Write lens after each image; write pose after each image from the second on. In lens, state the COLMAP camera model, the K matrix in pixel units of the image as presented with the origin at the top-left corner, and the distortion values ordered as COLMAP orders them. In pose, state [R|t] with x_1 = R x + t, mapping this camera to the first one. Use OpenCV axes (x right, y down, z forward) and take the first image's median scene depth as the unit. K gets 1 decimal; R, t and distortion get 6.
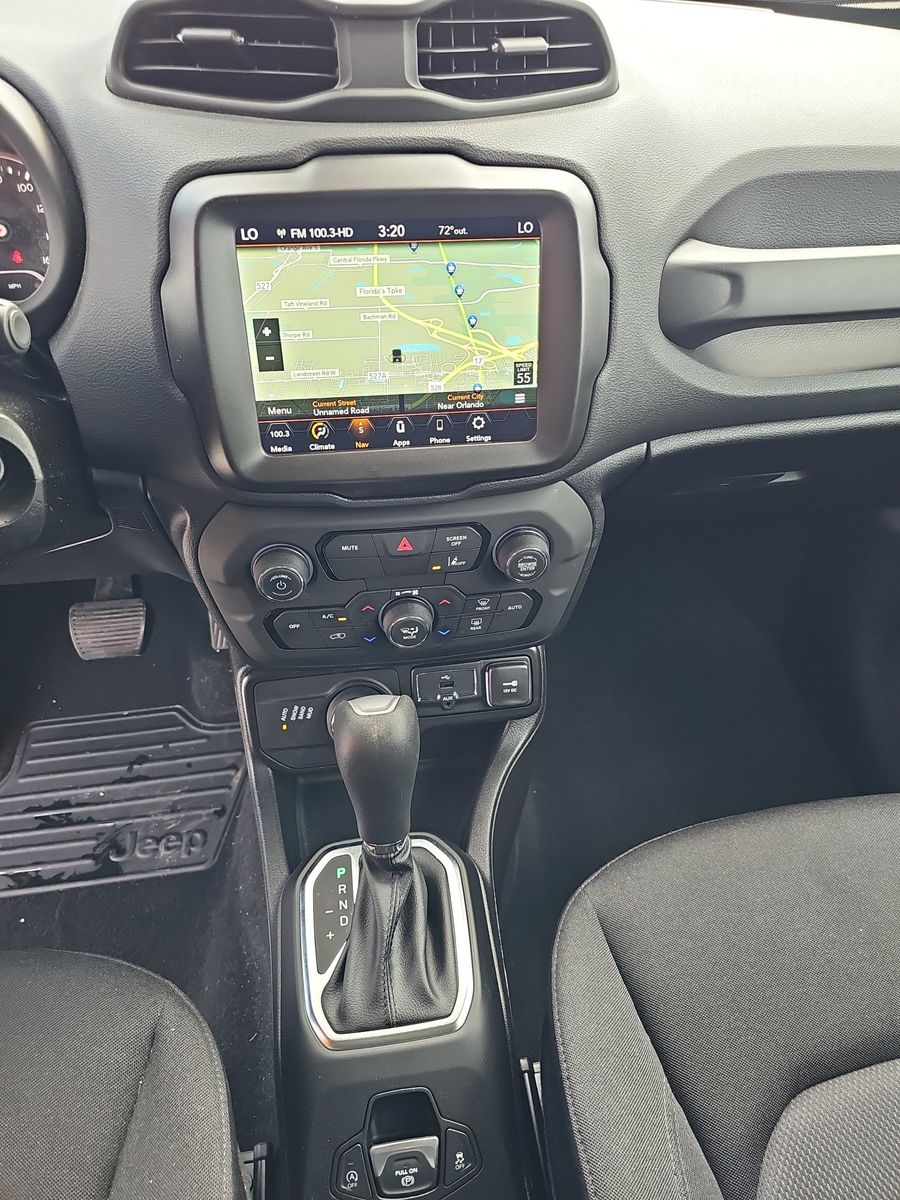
lens RADIAL K [[772.1, 0, 450.0], [0, 772.1, 600.0], [0, 0, 1]] dist [-0.001822, -0.023061]
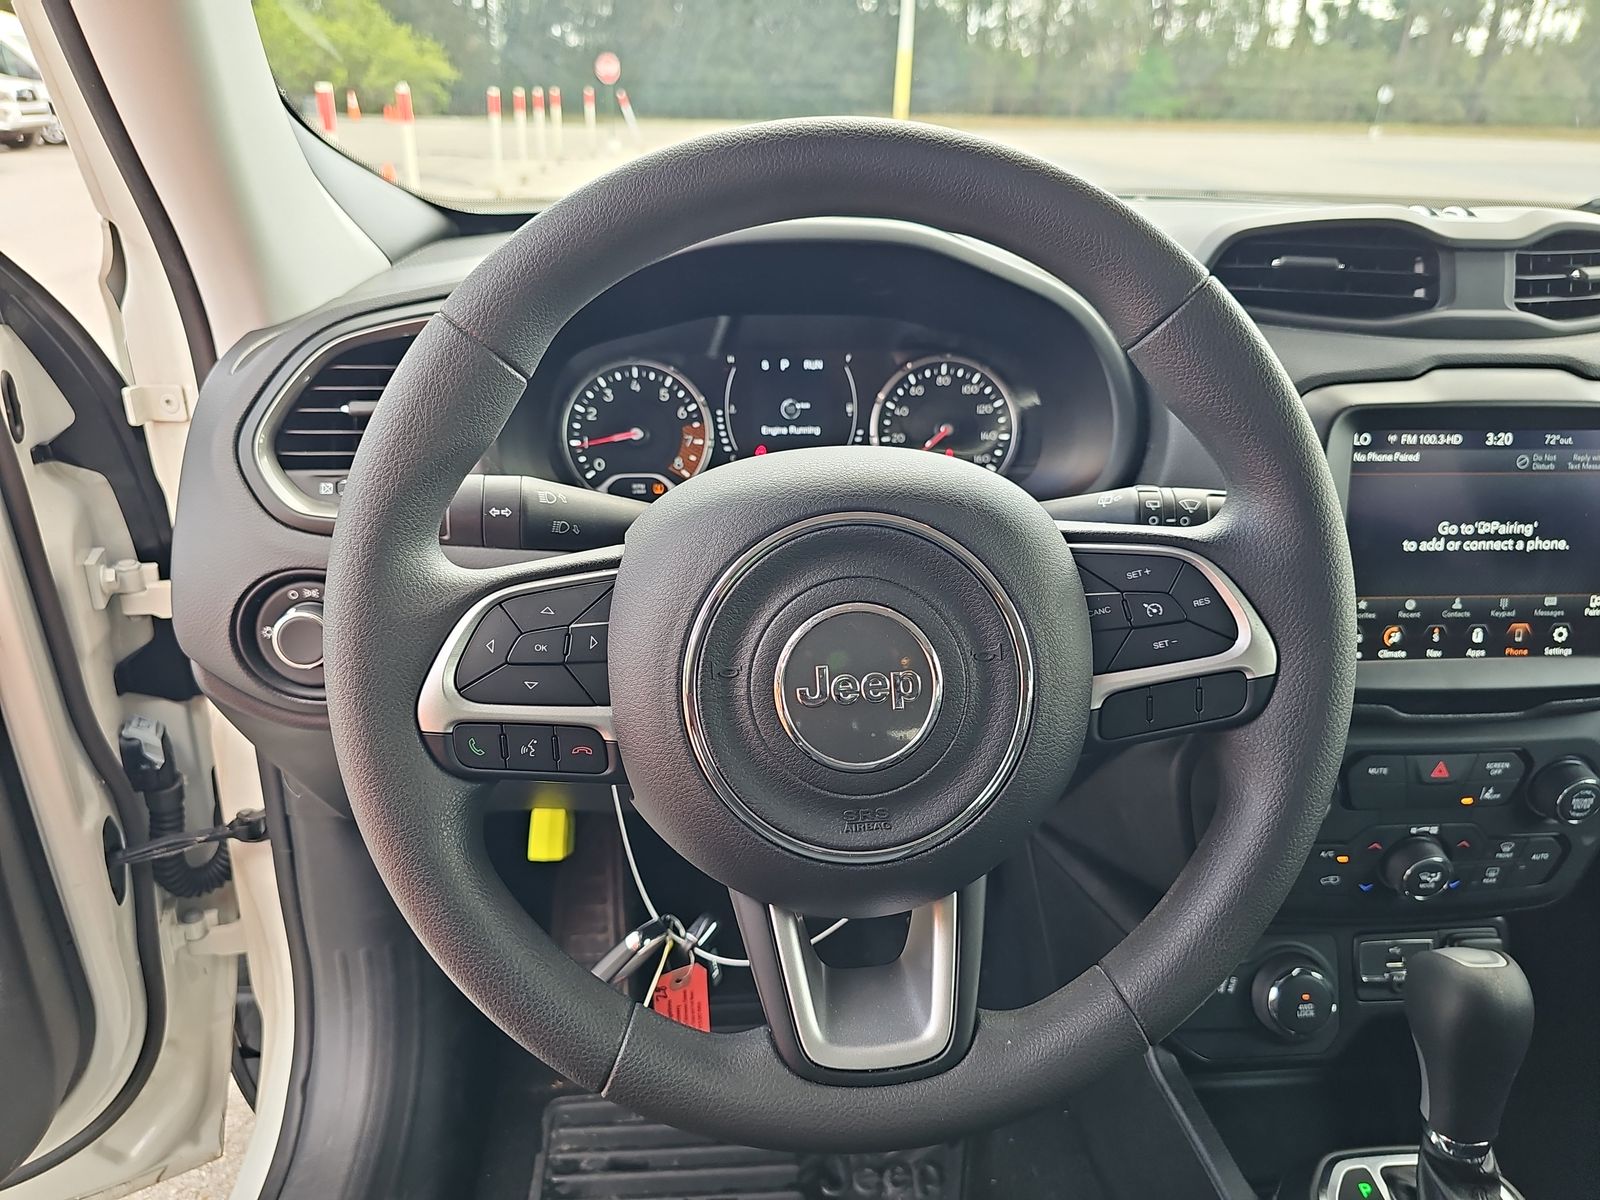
lens RADIAL K [[1029.5, 0, 800.0], [0, 1029.5, 600.0], [0, 0, 1]] dist [-0.001822, -0.023061]
pose [[0.993539, 0.030865, -0.109214, -0.715635], [-0.060246, 0.958965, -0.277051, 0.116740], [0.096181, 0.281841, 0.954628, -0.239144]]
